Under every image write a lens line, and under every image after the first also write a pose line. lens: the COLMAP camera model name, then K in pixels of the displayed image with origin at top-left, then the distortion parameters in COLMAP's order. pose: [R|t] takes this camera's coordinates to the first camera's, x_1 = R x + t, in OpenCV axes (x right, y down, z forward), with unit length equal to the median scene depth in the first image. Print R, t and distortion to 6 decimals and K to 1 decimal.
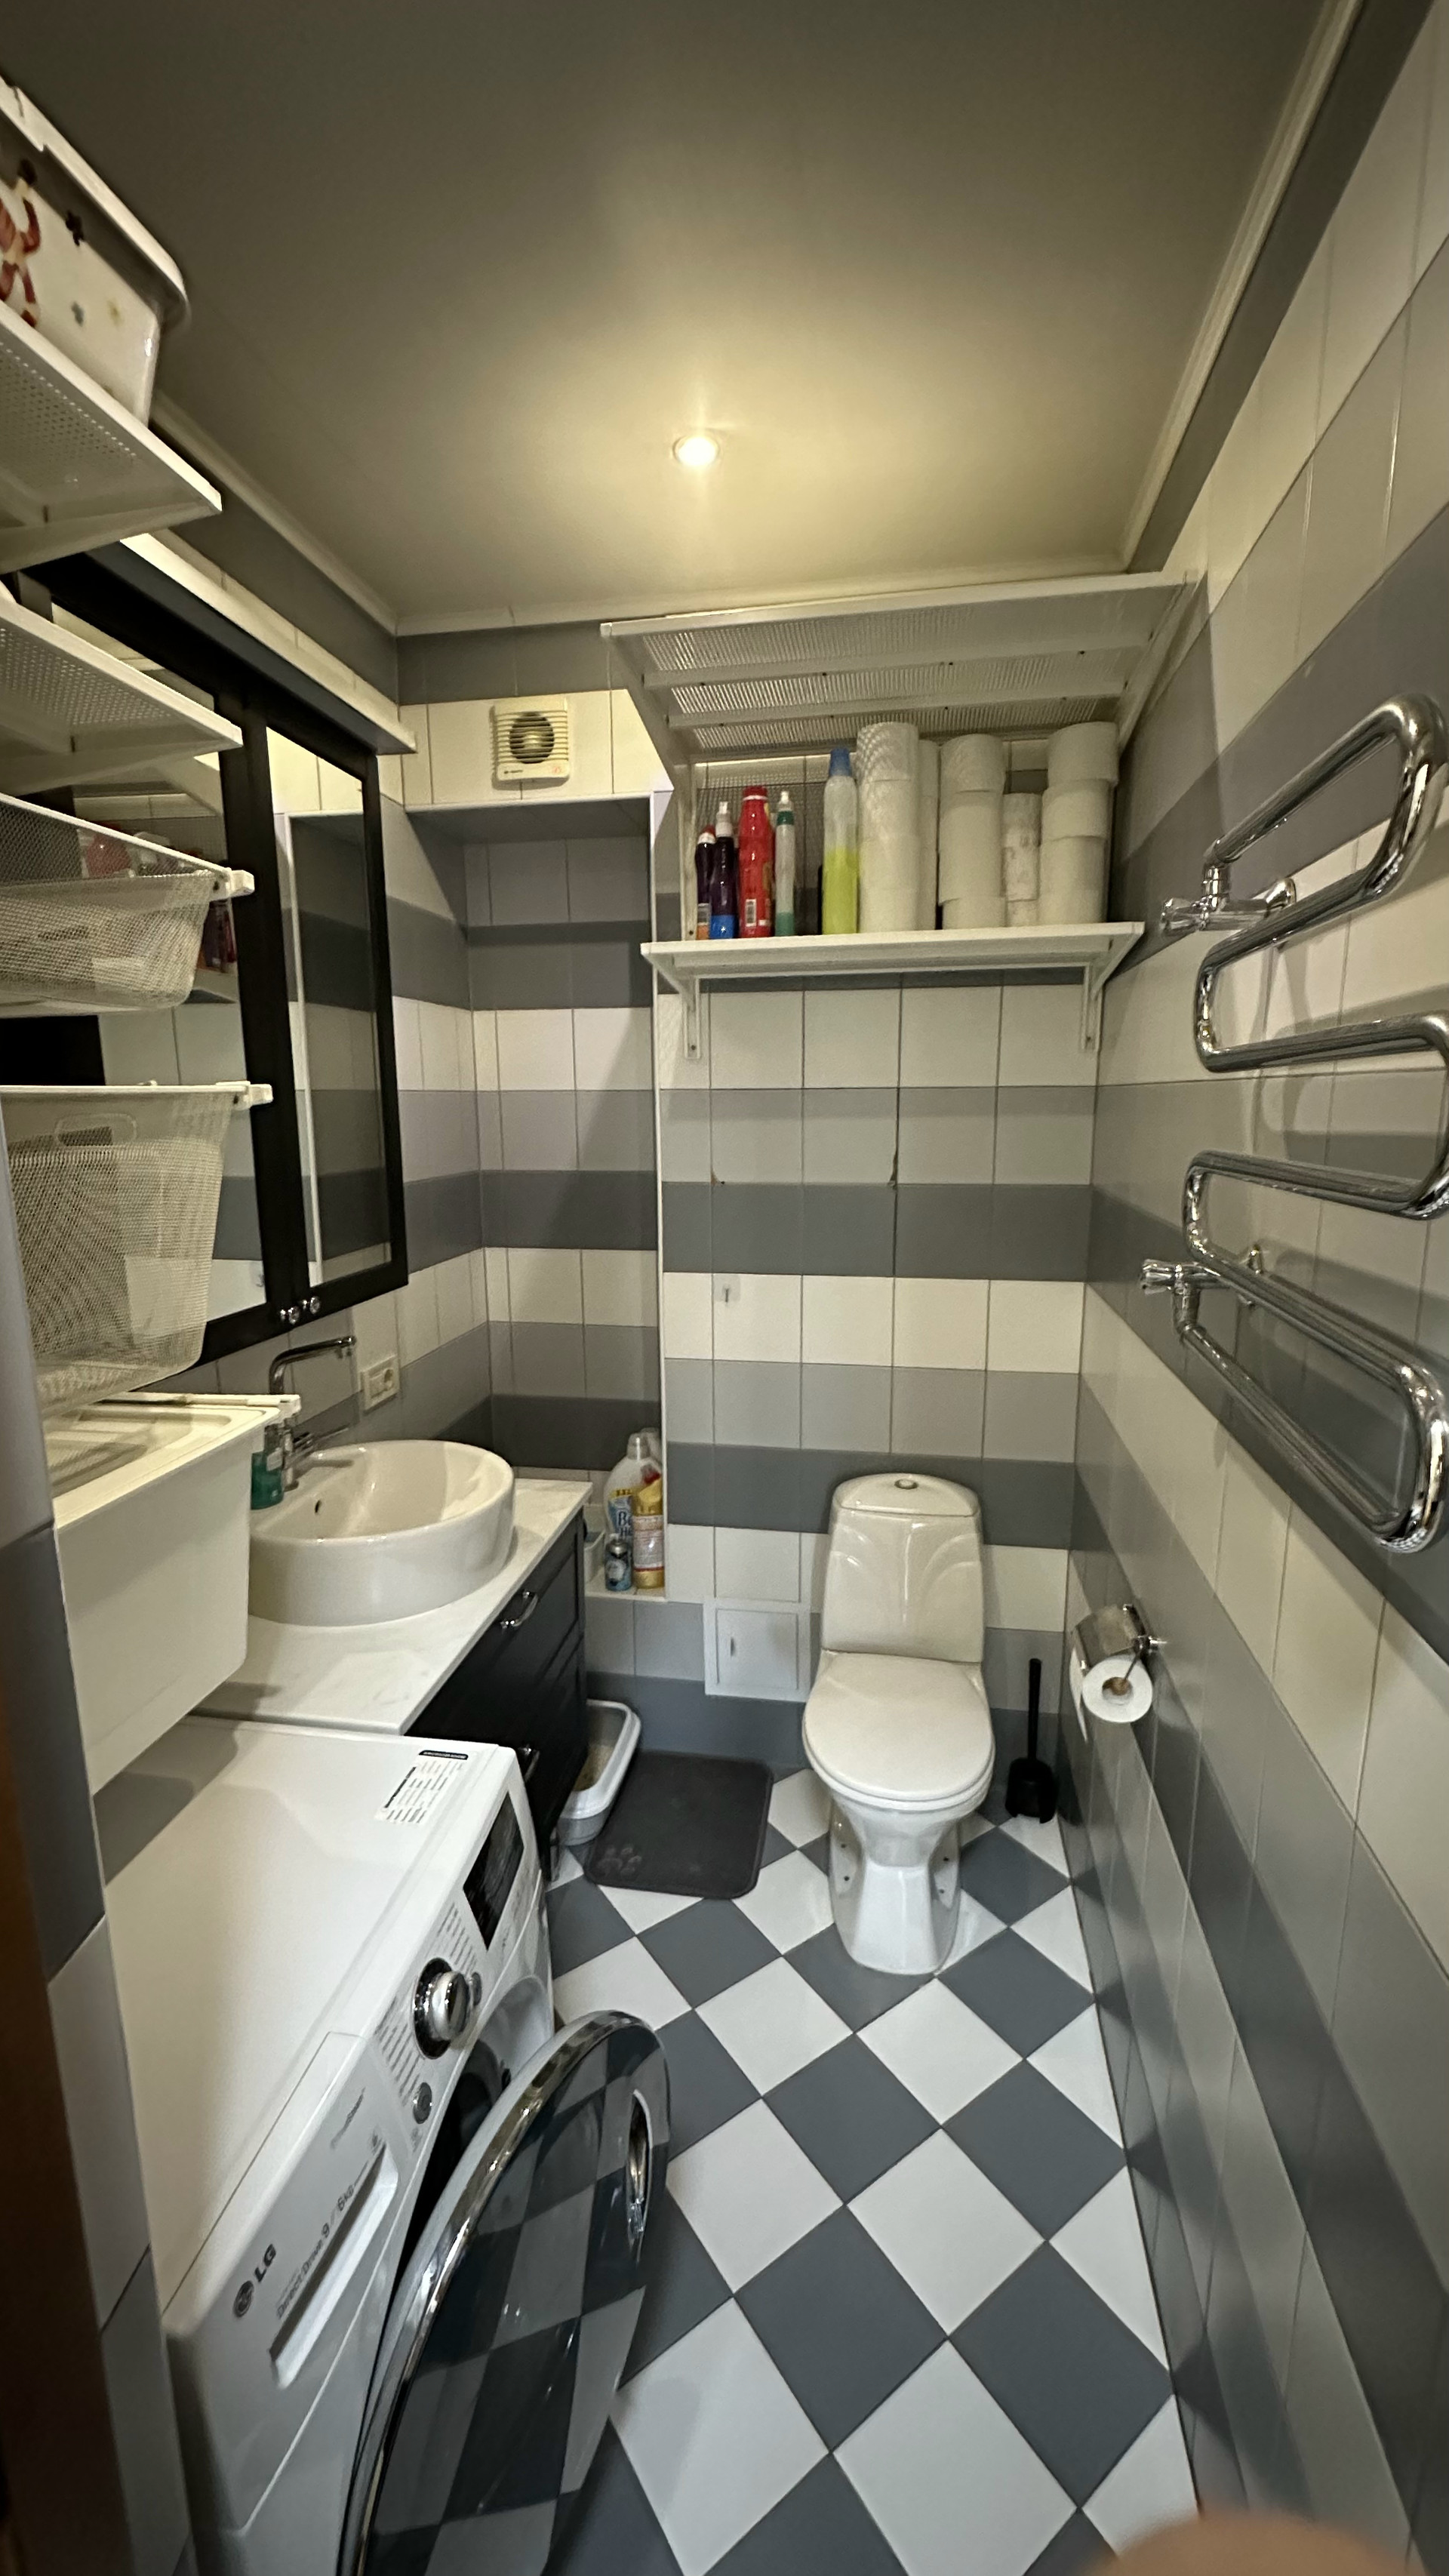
lens RADIAL K [[1032.8, 0, 719.4], [0, 1032.8, 1292.5], [0, 0, 1]] dist [0.001374, -0.000039]
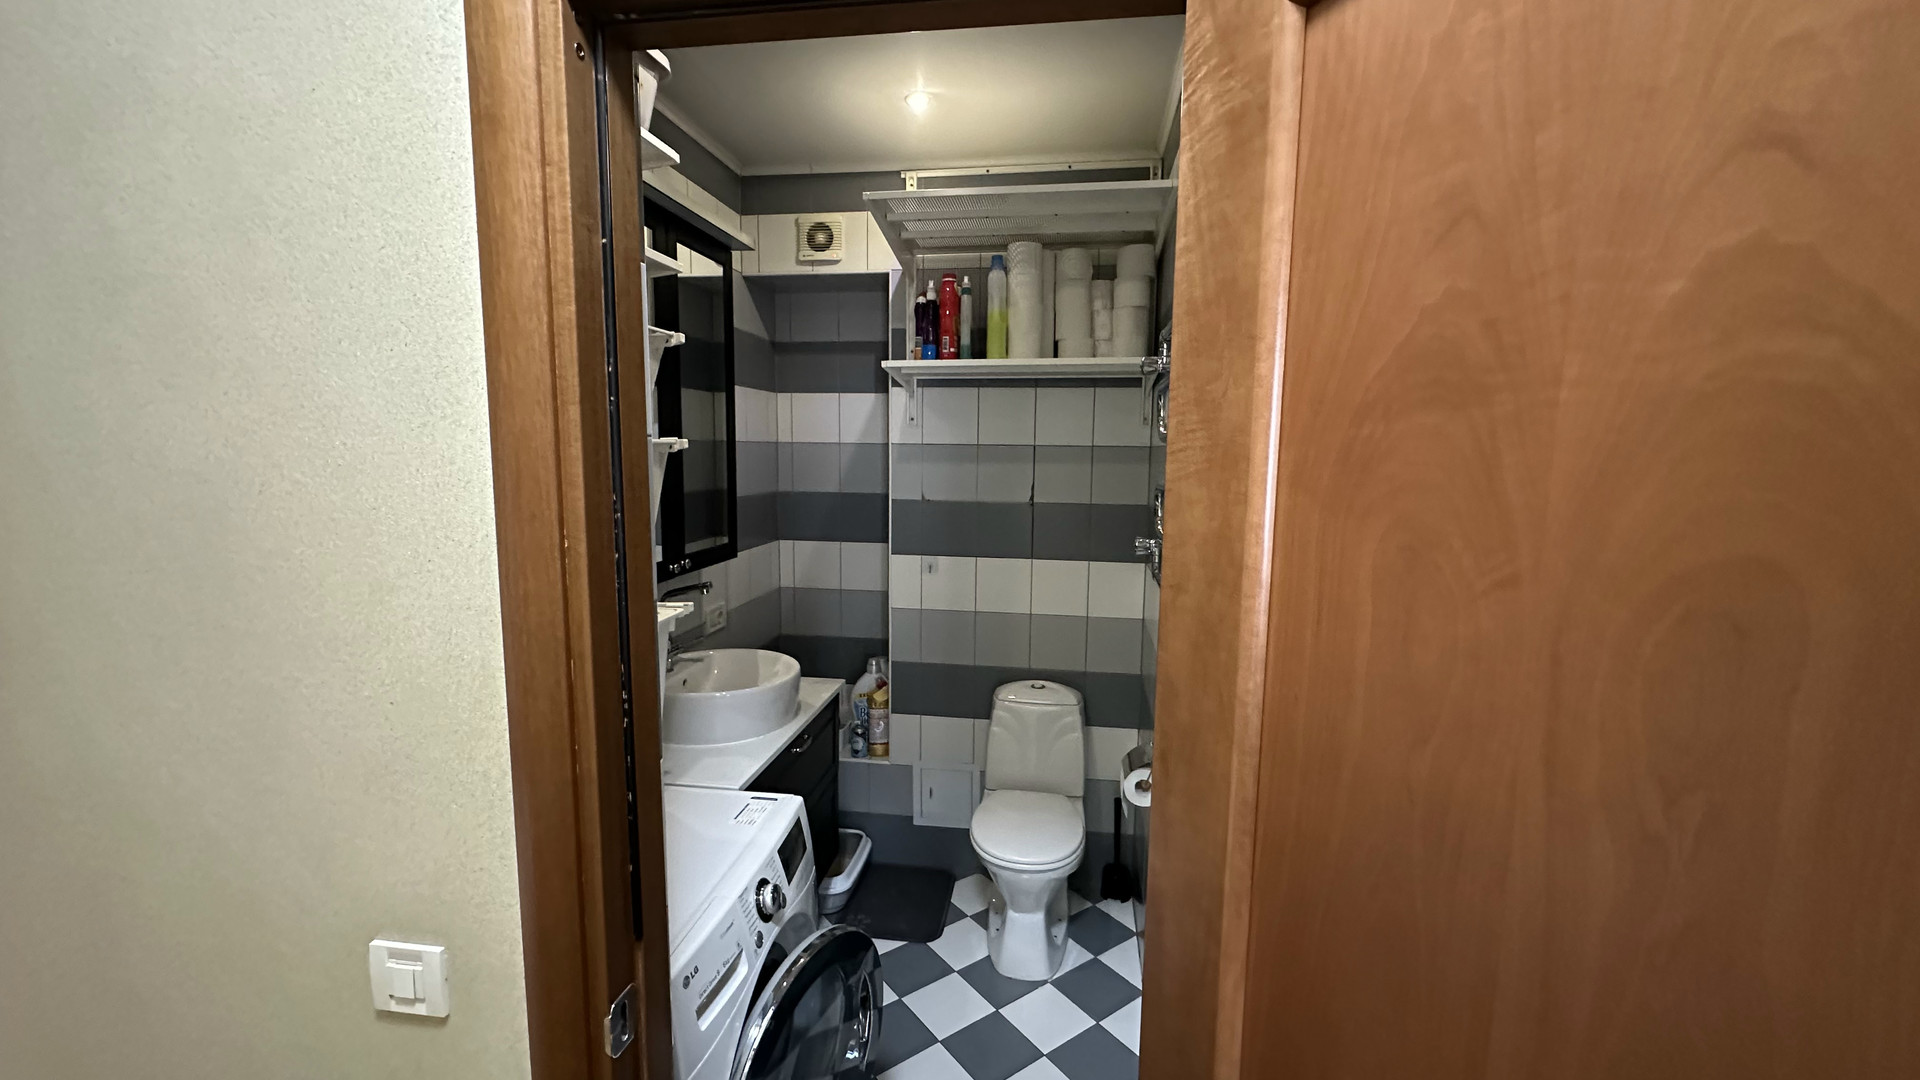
lens RADIAL K [[767.6, 0, 960.0], [0, 767.6, 540.0], [0, 0, 1]] dist [-0.002698, 0.000627]
pose [[0.999482, 0.016140, 0.027828, 0.021246], [-0.014246, 0.997654, -0.066957, 0.041258], [-0.028844, 0.066526, 0.997368, -0.235096]]
